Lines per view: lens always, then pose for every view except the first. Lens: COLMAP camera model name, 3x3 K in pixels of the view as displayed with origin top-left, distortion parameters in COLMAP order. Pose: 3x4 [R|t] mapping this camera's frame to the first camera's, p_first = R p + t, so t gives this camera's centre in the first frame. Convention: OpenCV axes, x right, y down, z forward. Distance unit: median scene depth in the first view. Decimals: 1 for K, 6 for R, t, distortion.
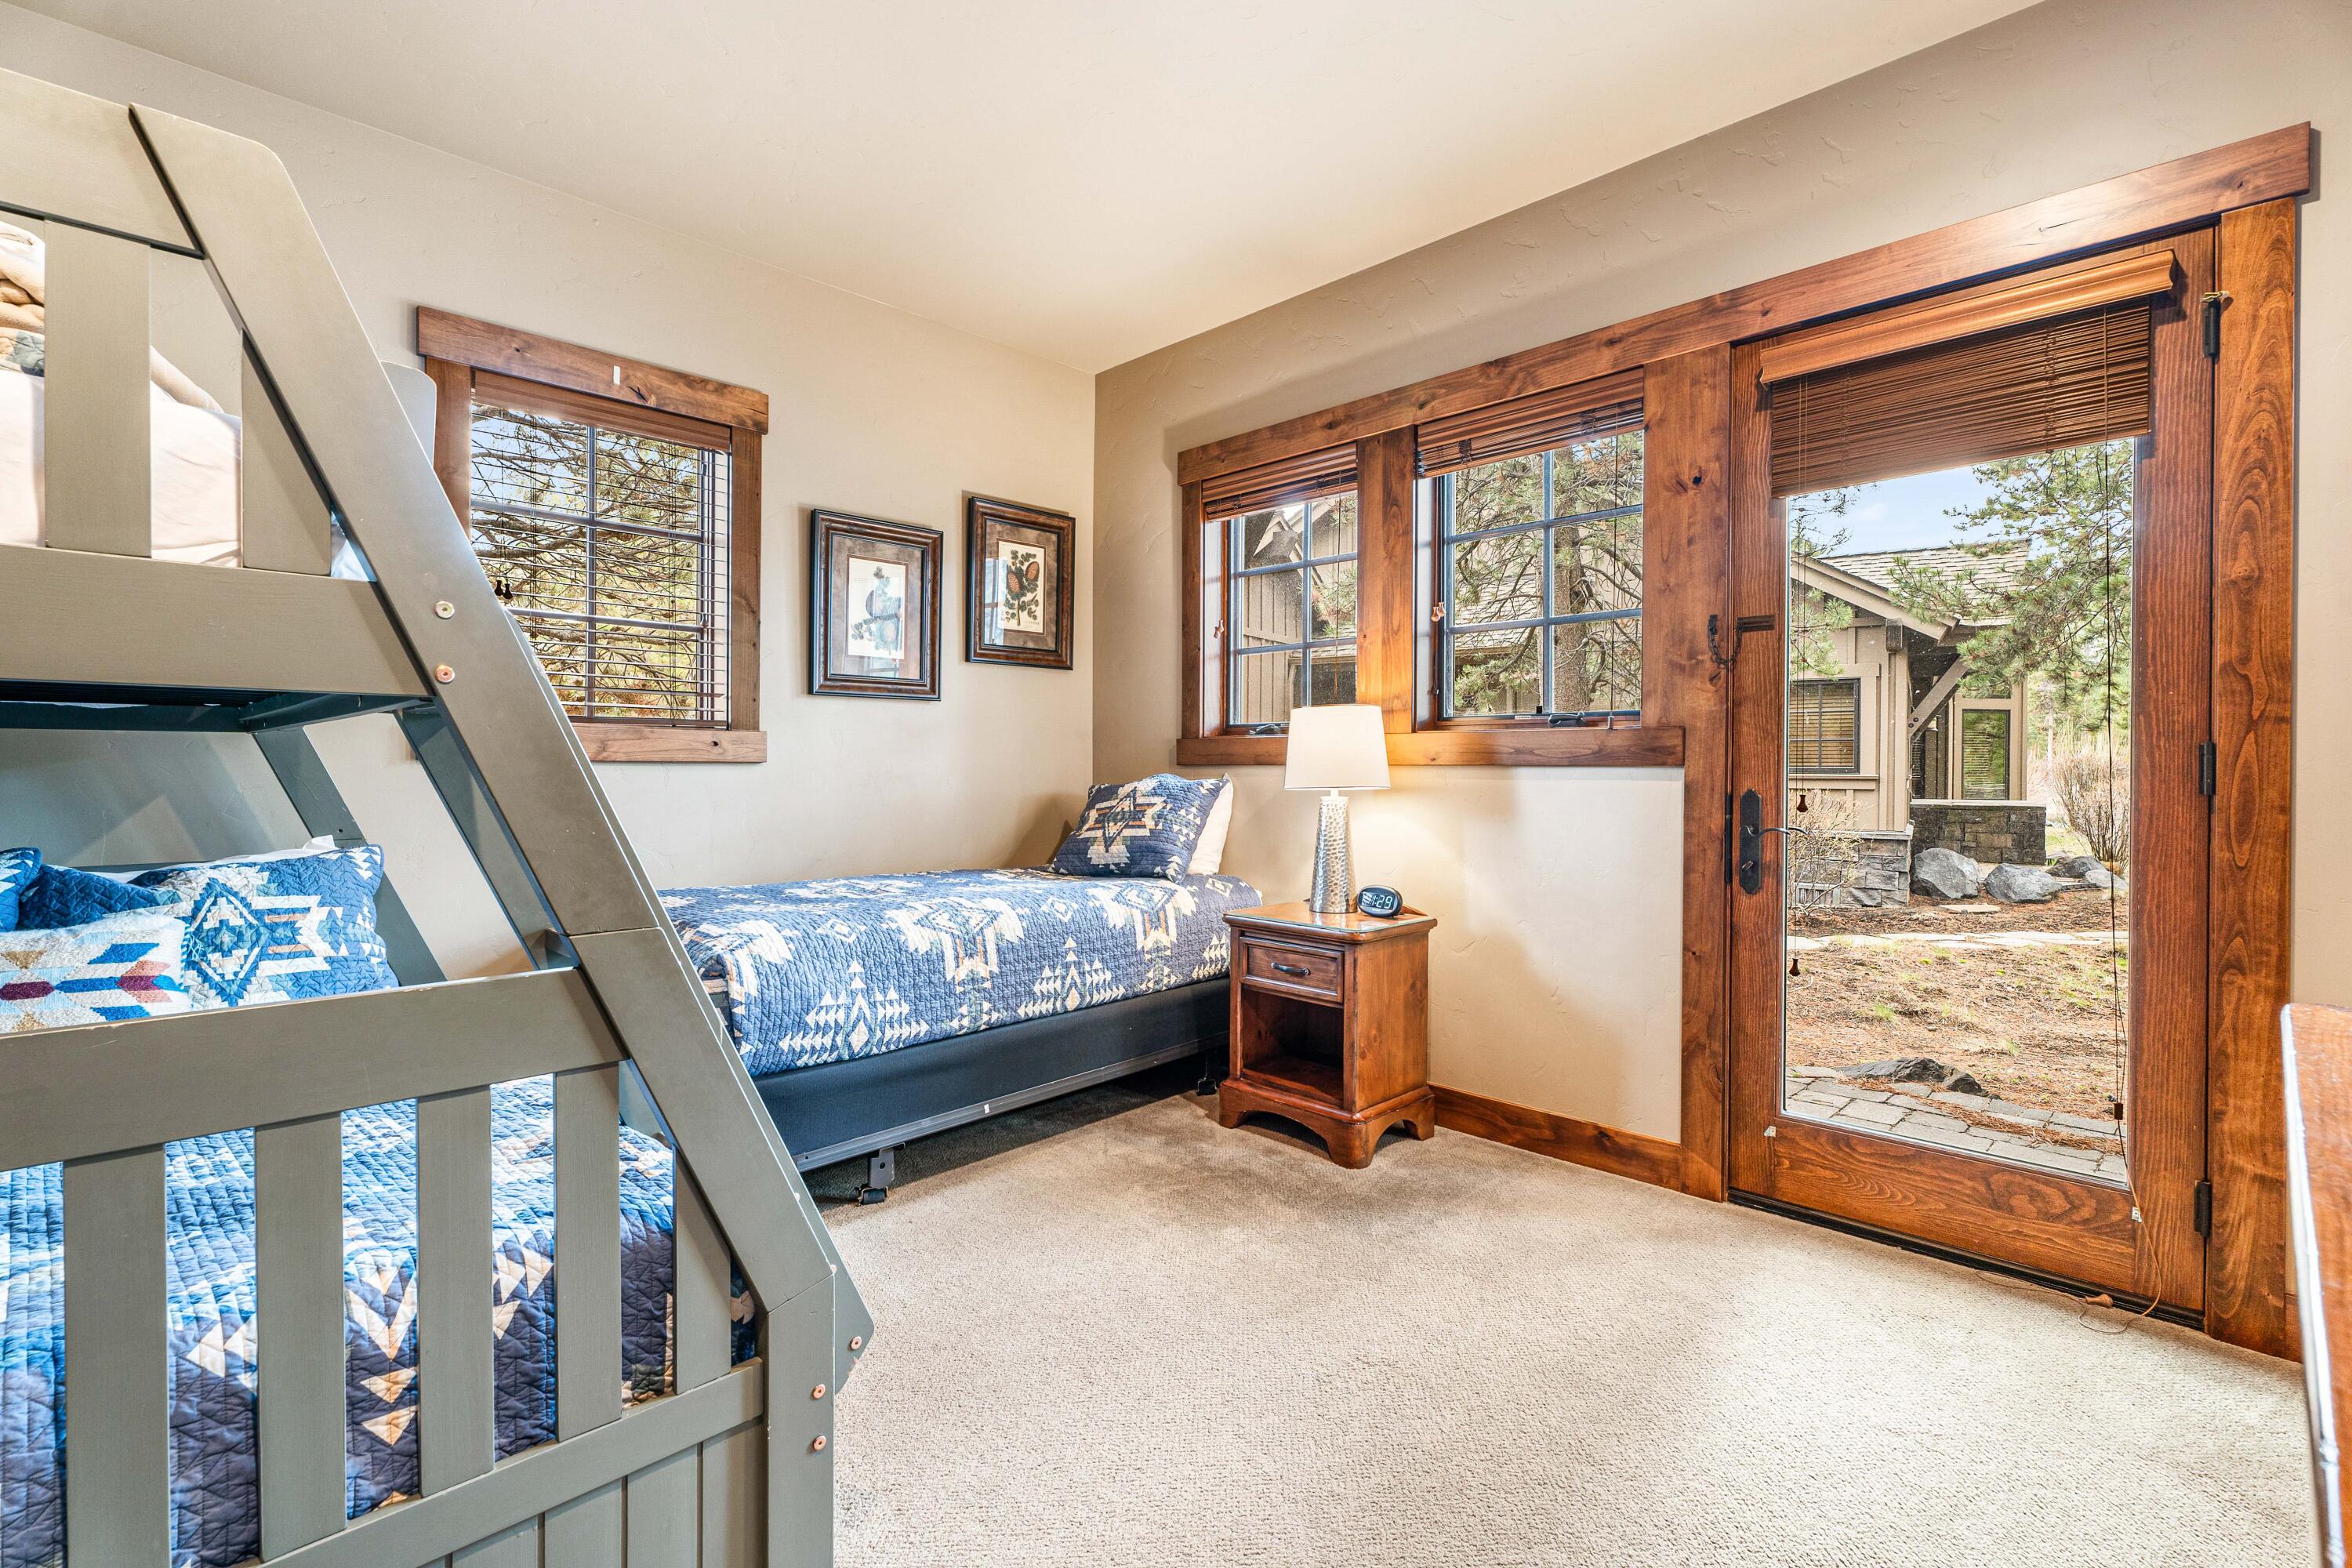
lens RADIAL K [[1085.1, 0, 1176.0], [0, 1085.1, 784.0], [0, 0, 1]] dist [-0.001469, 0.009881]
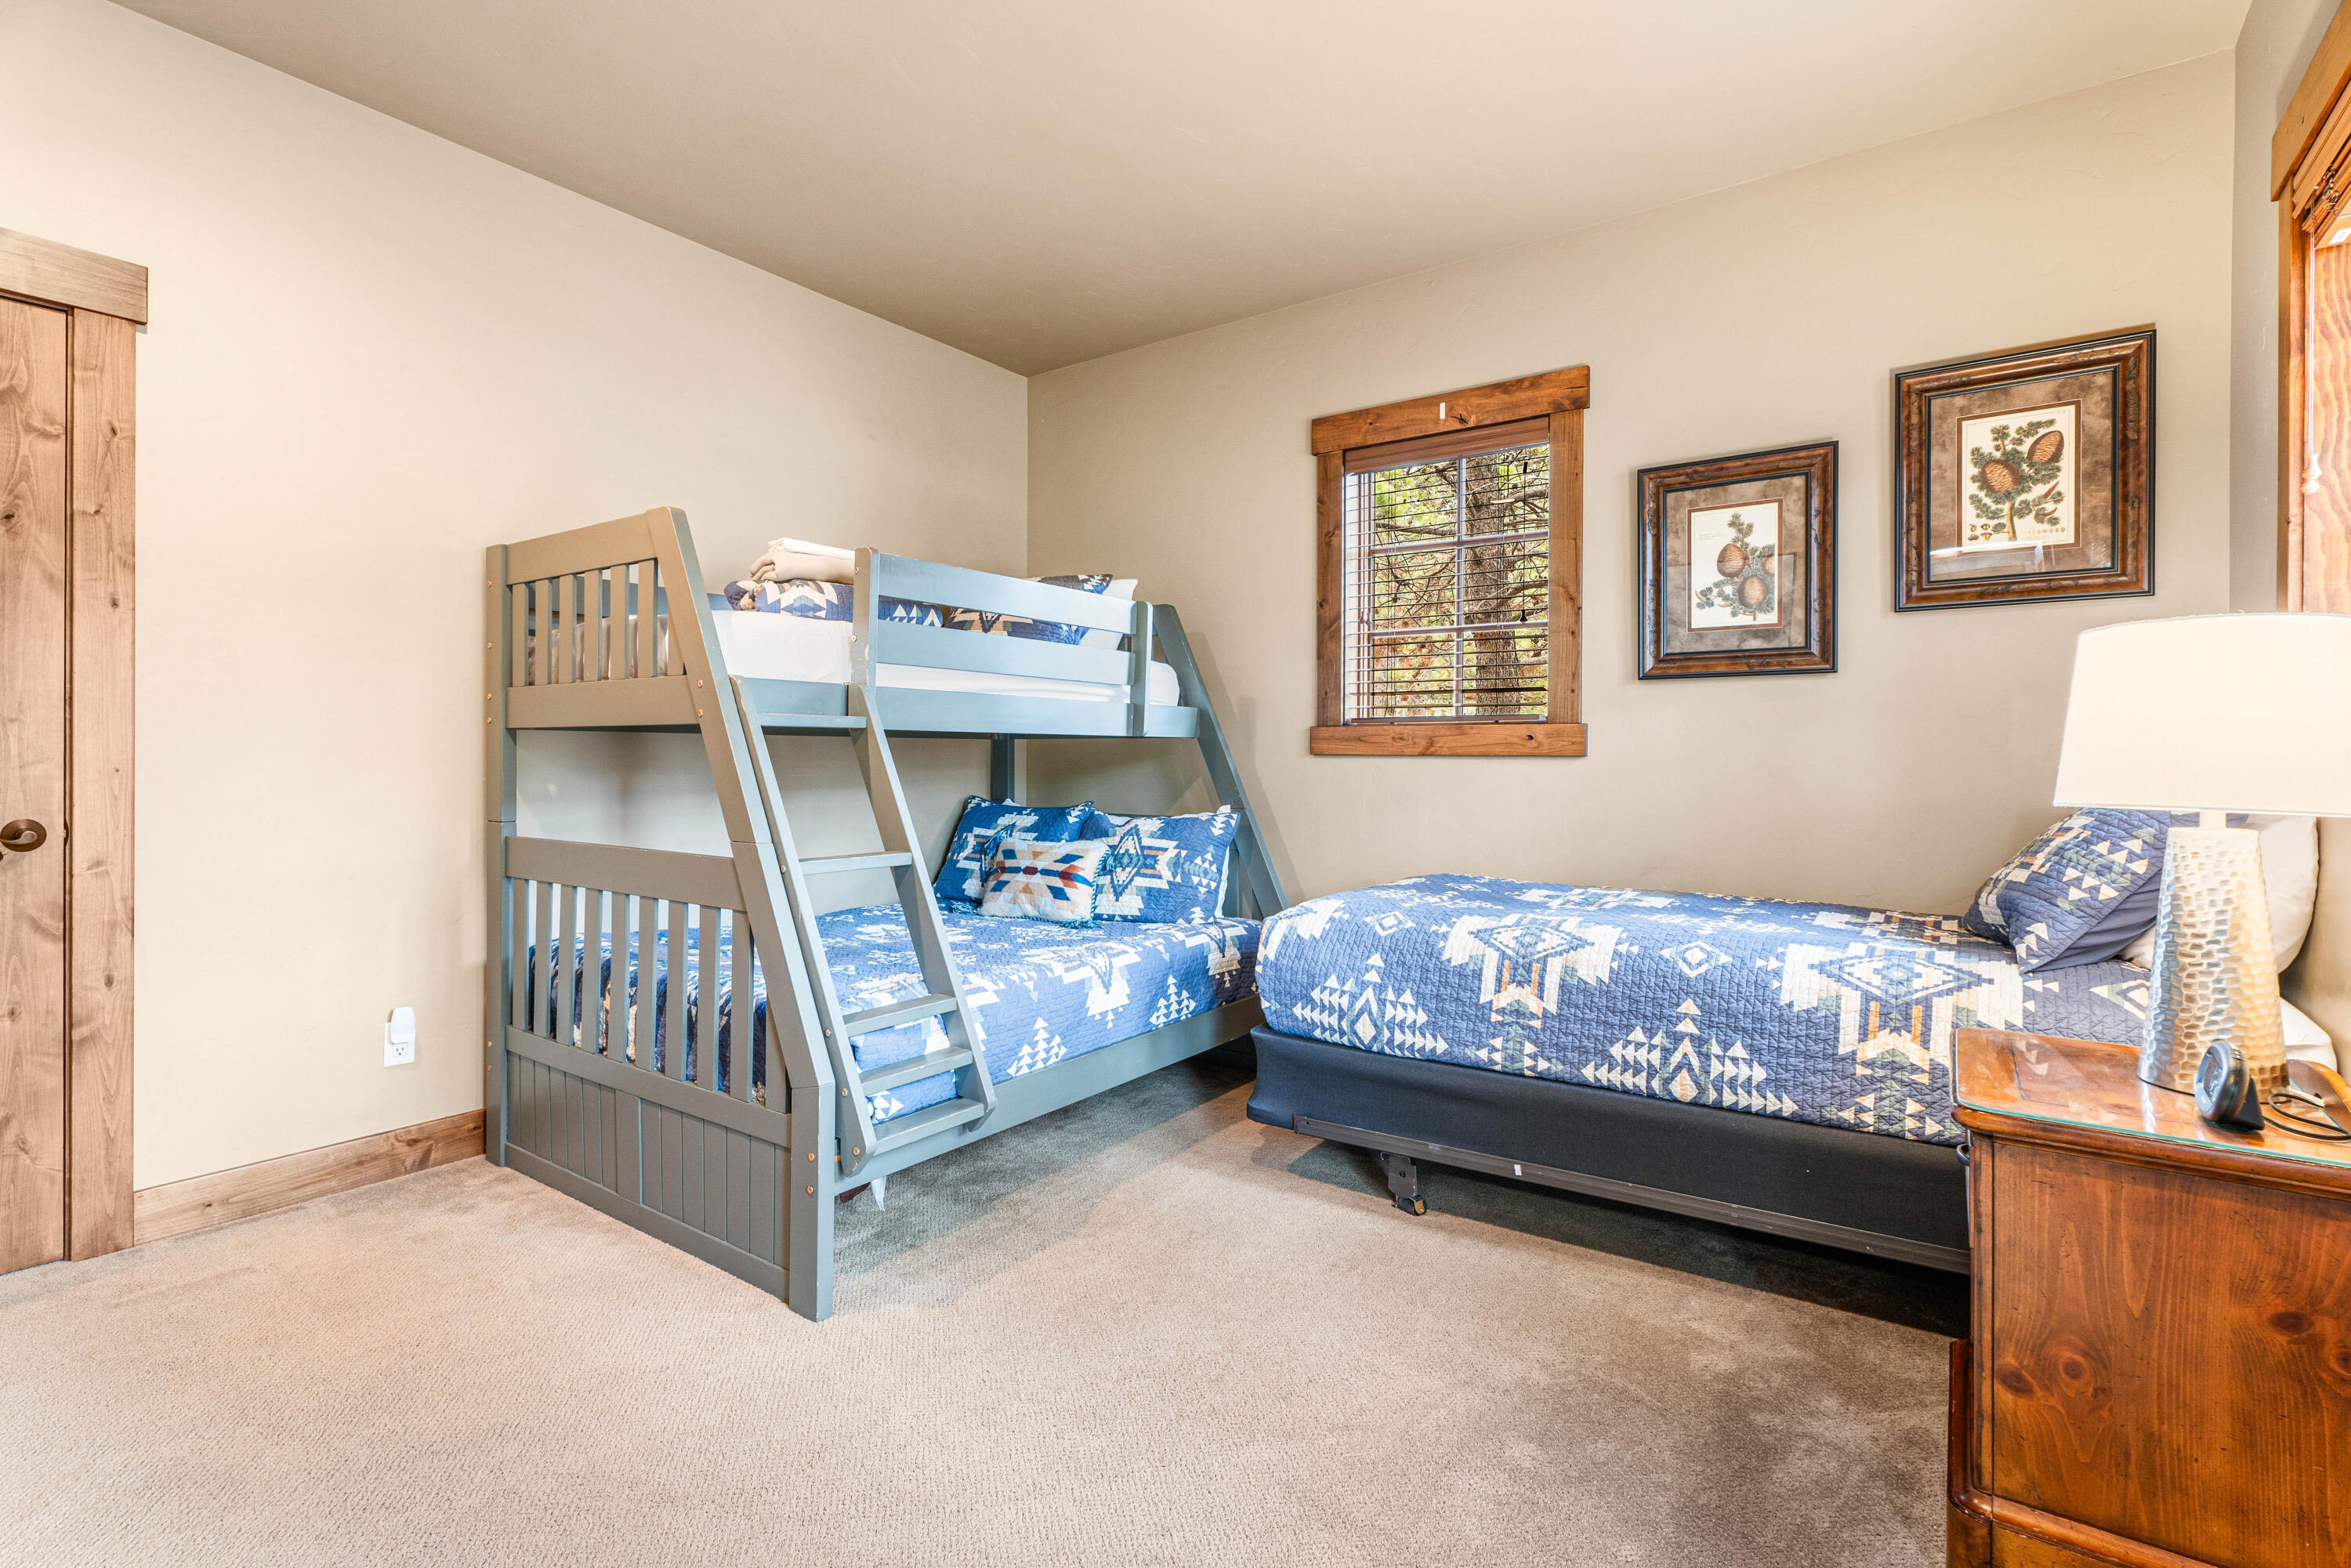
lens RADIAL K [[1084.6, 0, 1175.5], [0, 1084.6, 784.0], [0, 0, 1]] dist [-0.001469, 0.009881]
pose [[0.158996, 0.018858, -0.987099, 0.549726], [-0.022476, 0.999628, 0.015477, -0.002860], [0.987023, 0.019726, 0.159360, 0.554470]]
